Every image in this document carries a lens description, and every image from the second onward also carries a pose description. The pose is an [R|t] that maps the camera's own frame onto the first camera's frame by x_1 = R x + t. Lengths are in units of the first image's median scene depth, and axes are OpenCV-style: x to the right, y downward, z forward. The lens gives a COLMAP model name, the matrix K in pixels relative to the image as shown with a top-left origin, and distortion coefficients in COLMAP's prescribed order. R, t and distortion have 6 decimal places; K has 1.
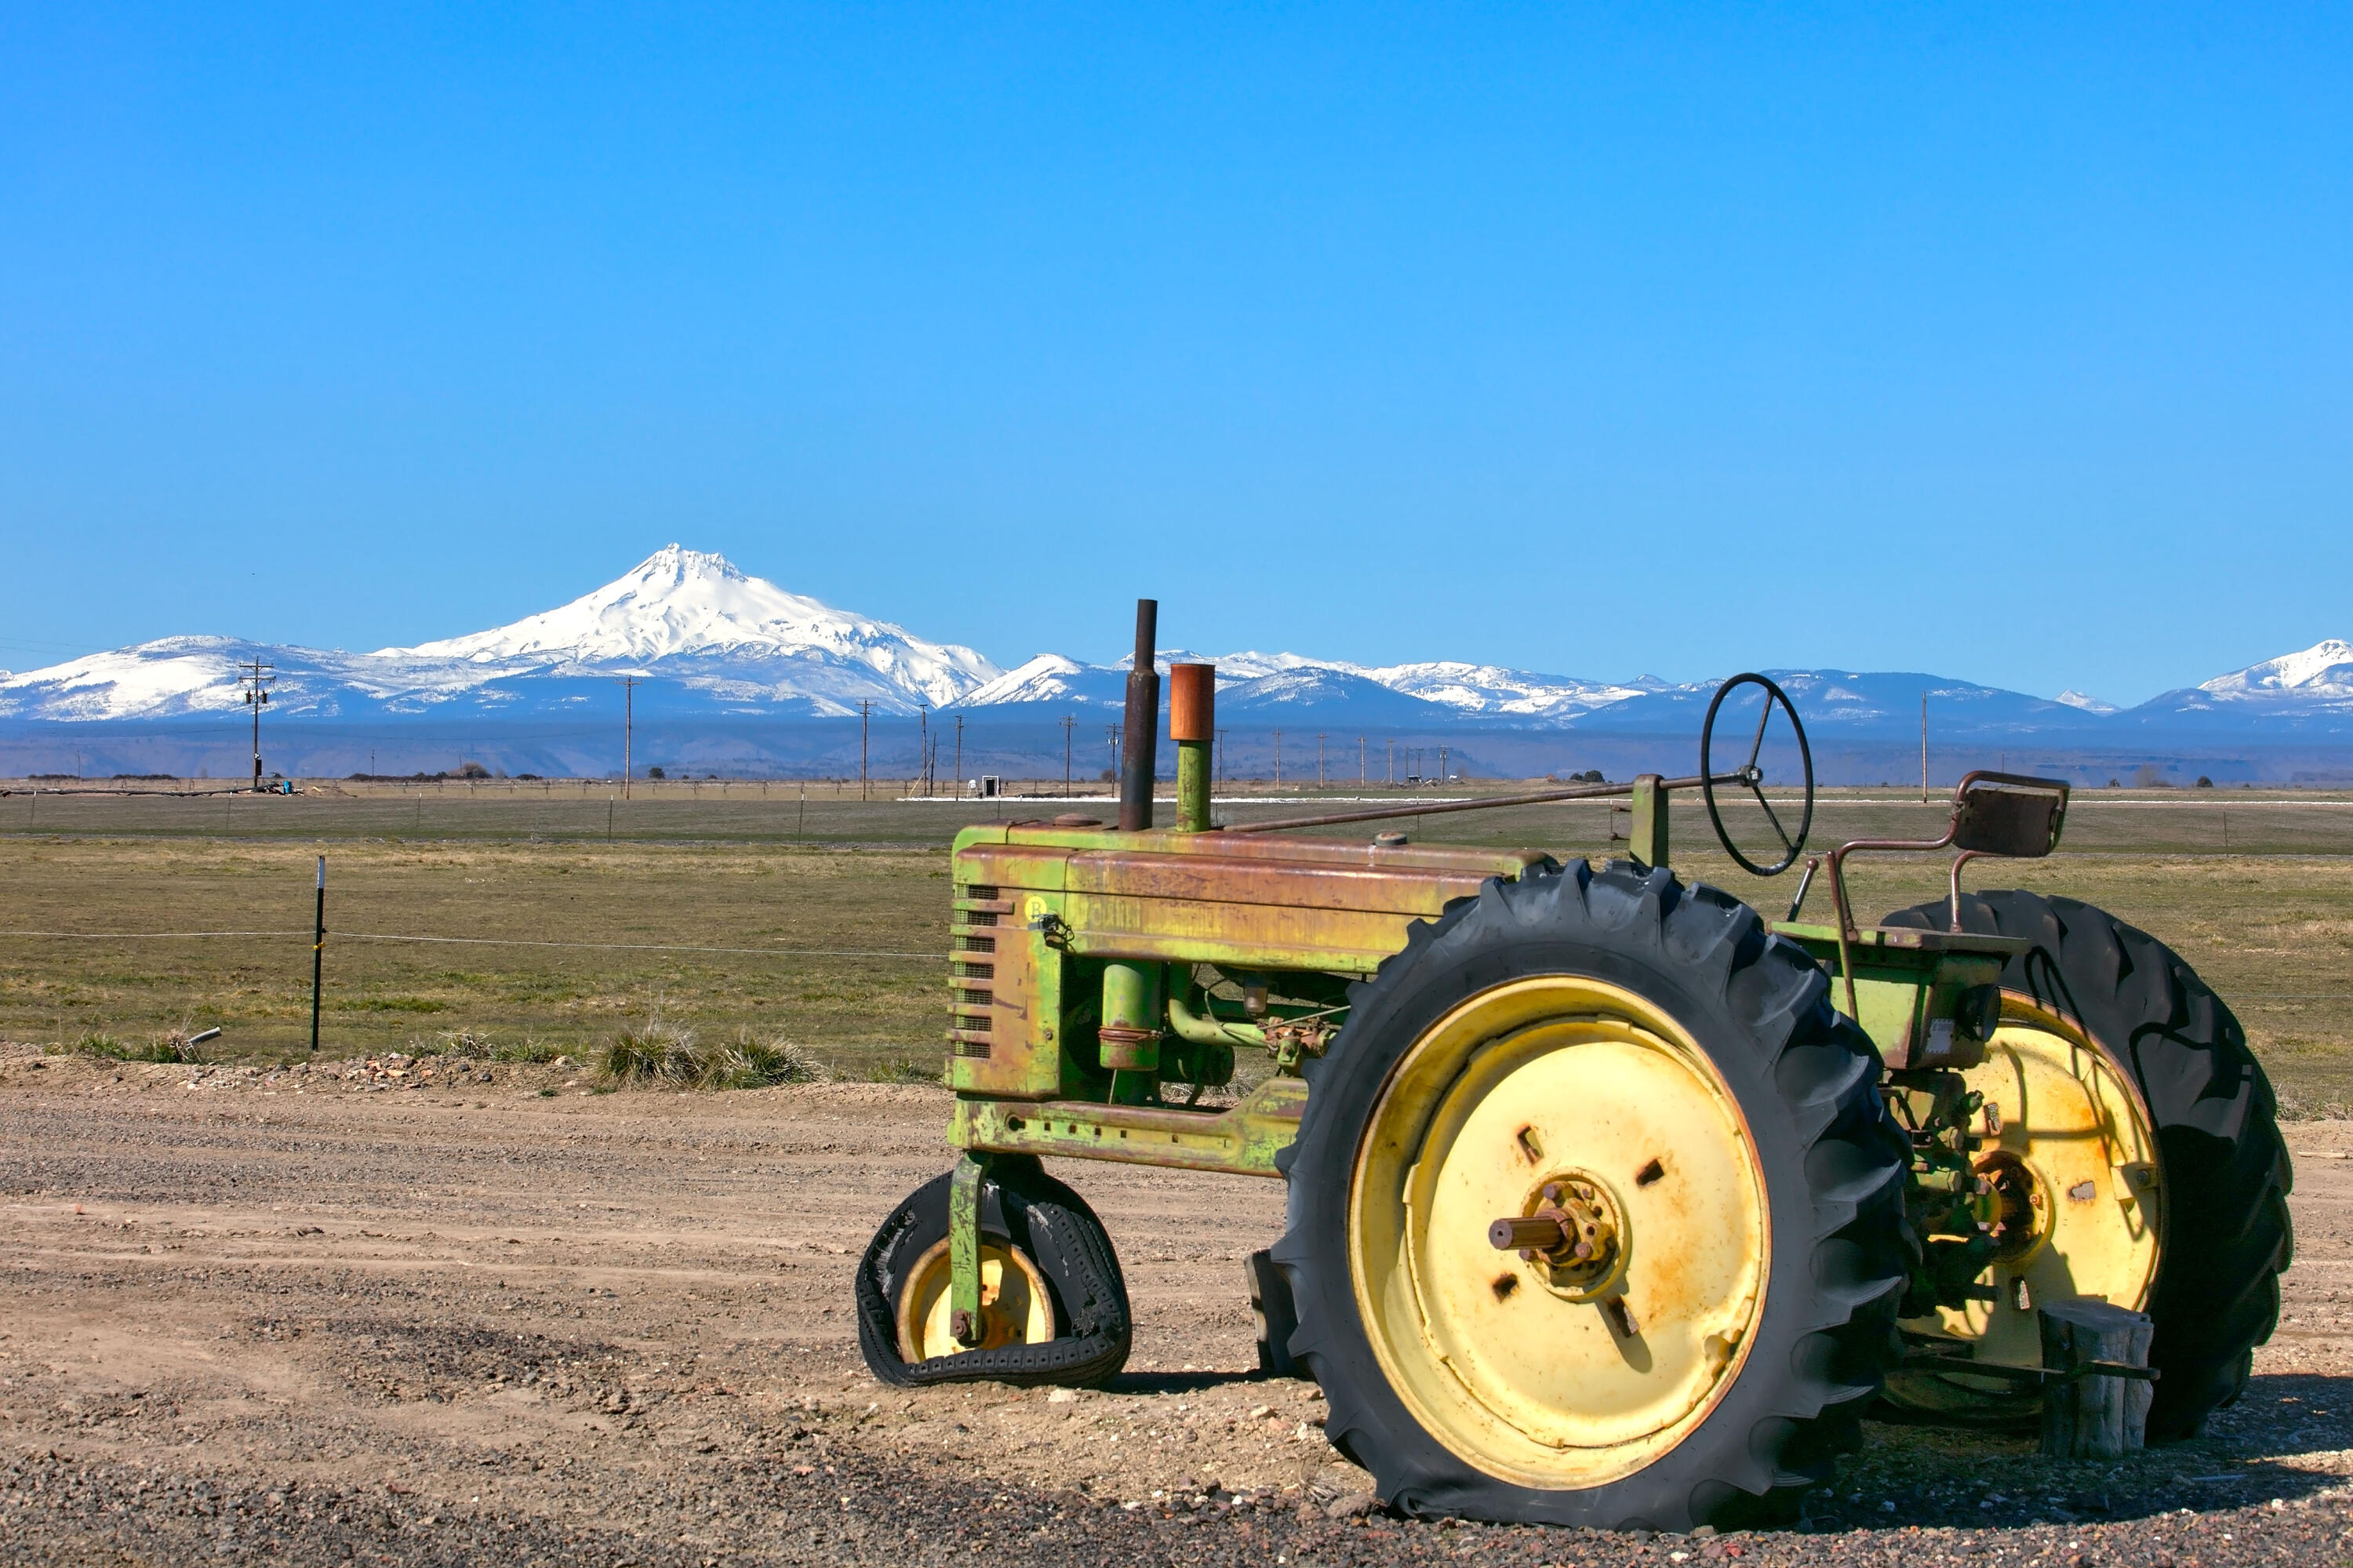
lens RADIAL K [[5232.7, 0, 1176.3], [0, 5232.7, 783.1], [0, 0, 1]] dist [-0.124239, 0.000000]
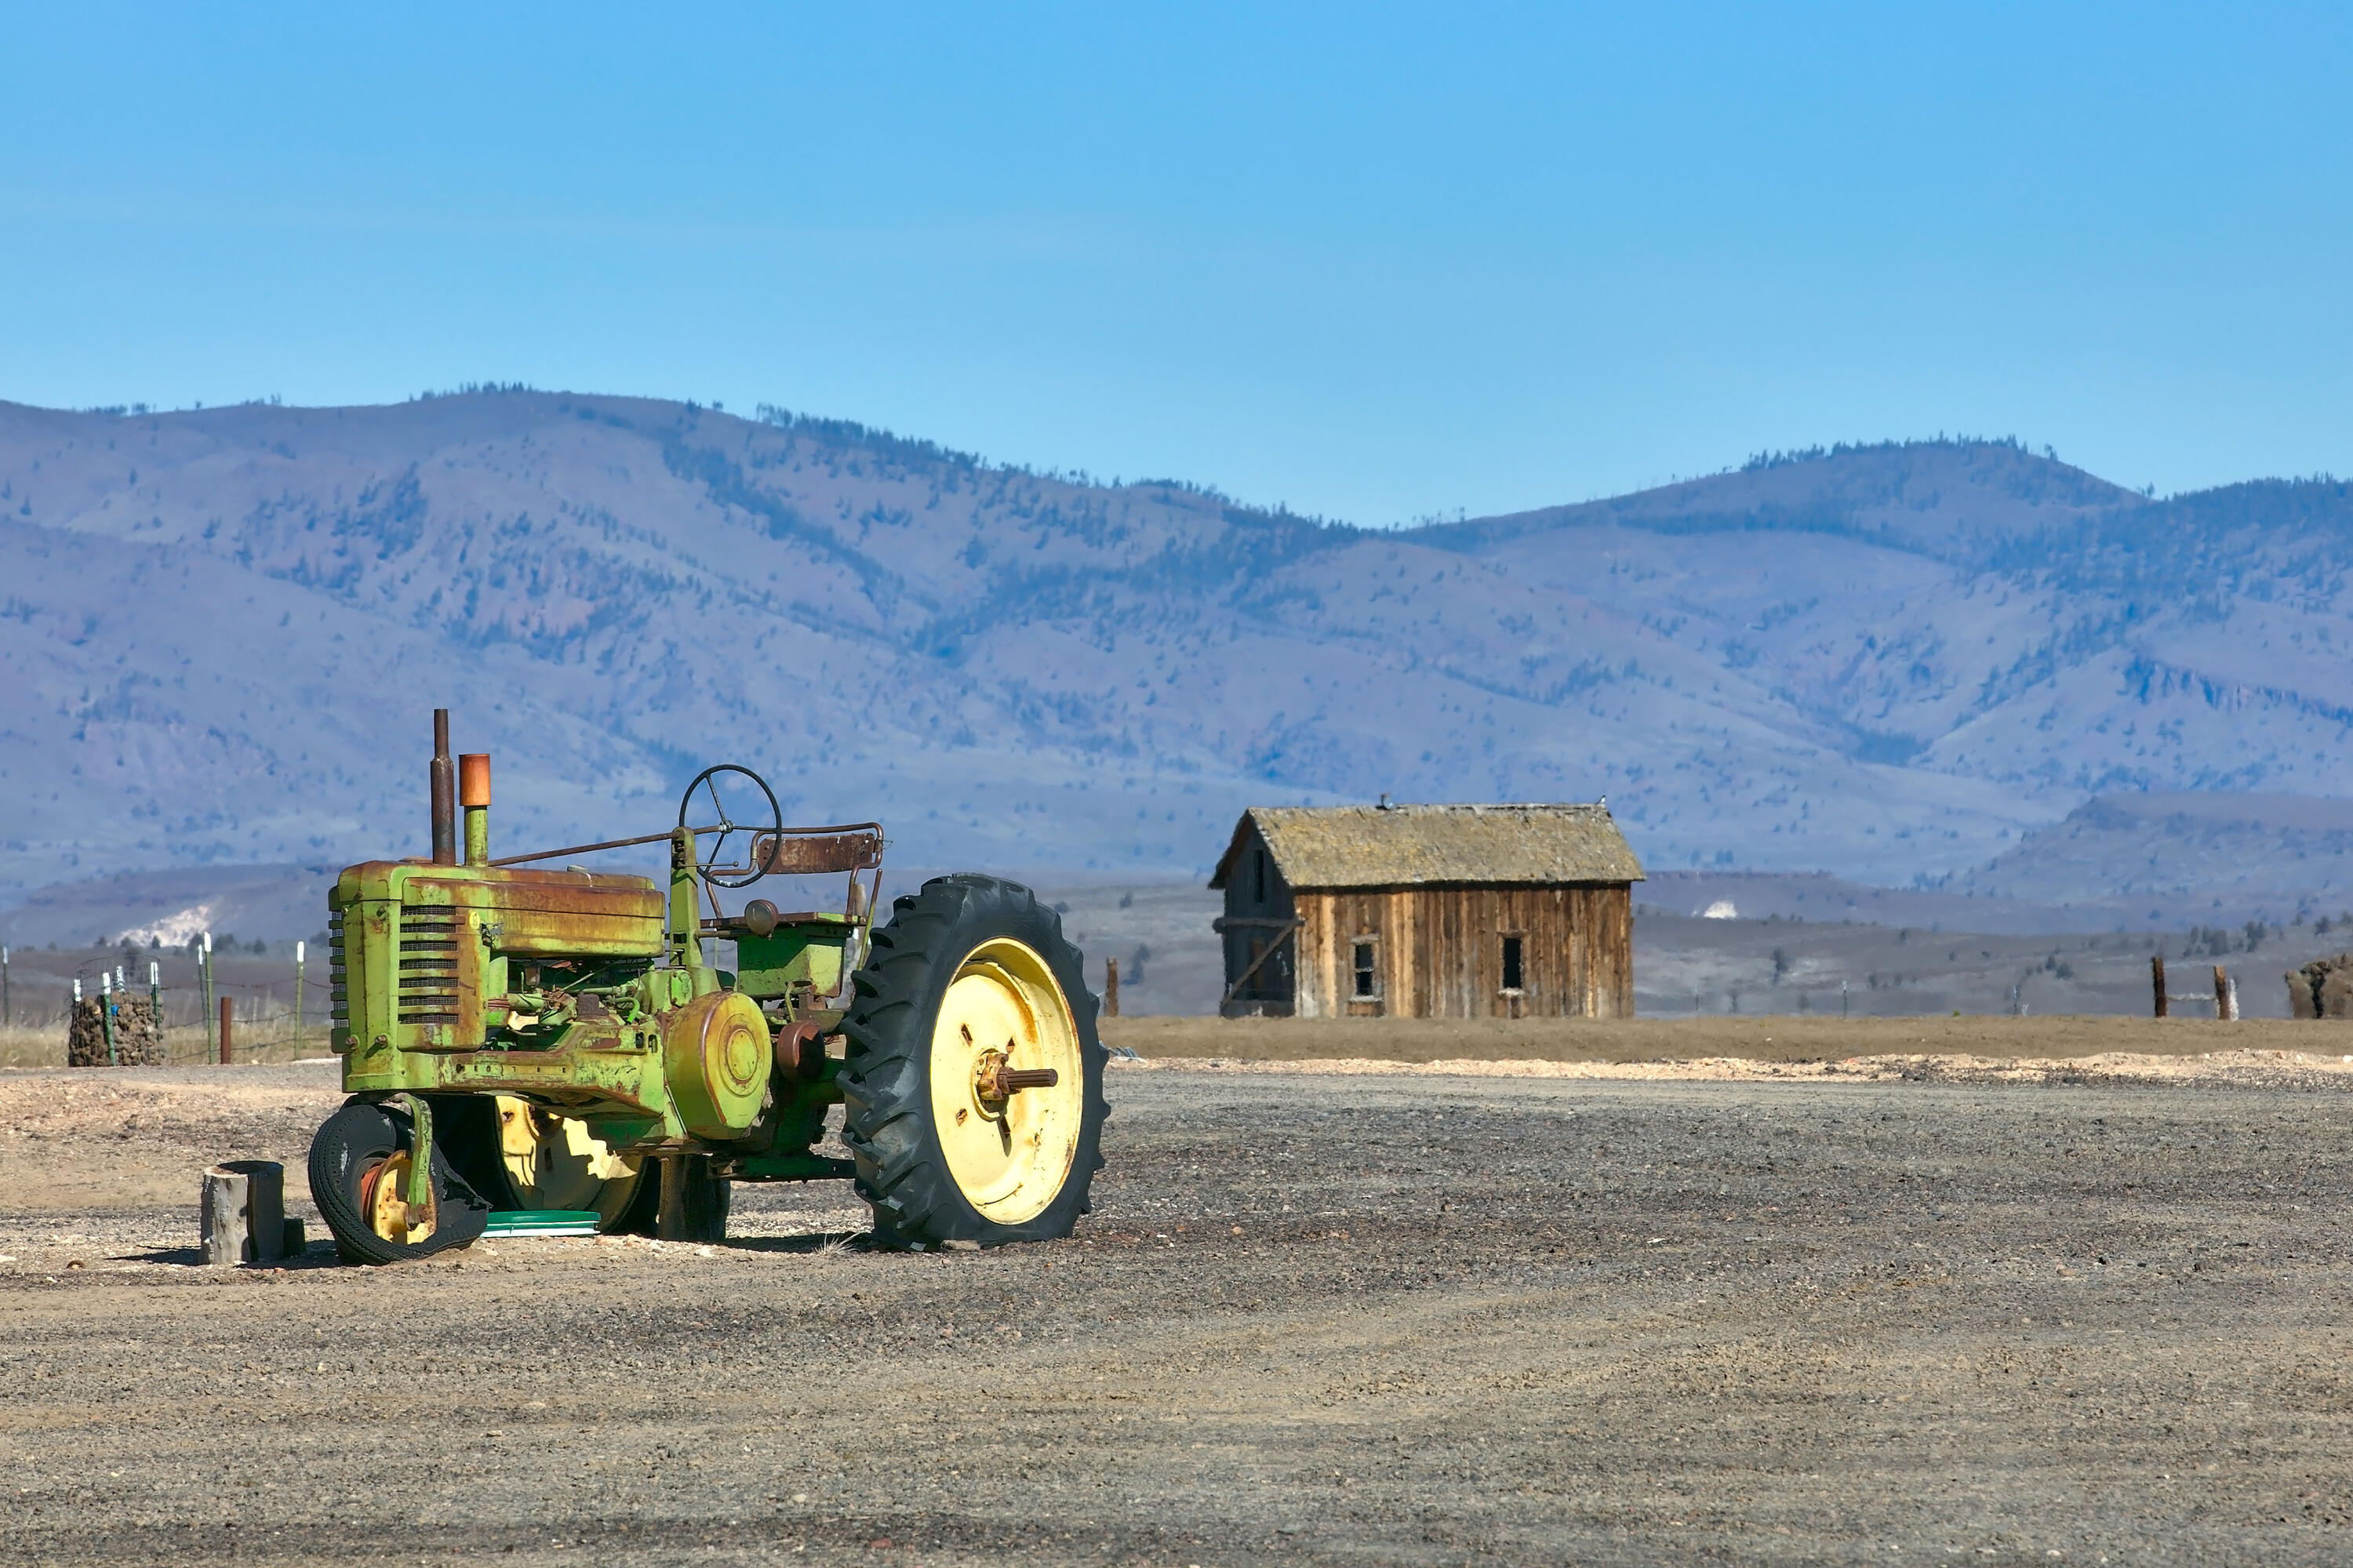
lens RADIAL K [[13453.3, 0, 1178.5], [0, 13453.3, 783.9], [0, 0, 1]] dist [2.347502, 0.000000]
pose [[-0.017903, 0.000093, 0.999840, -3.864883], [0.010051, 0.999949, 0.000087, -0.012801], [-0.999789, 0.010051, -0.017903, 0.872990]]
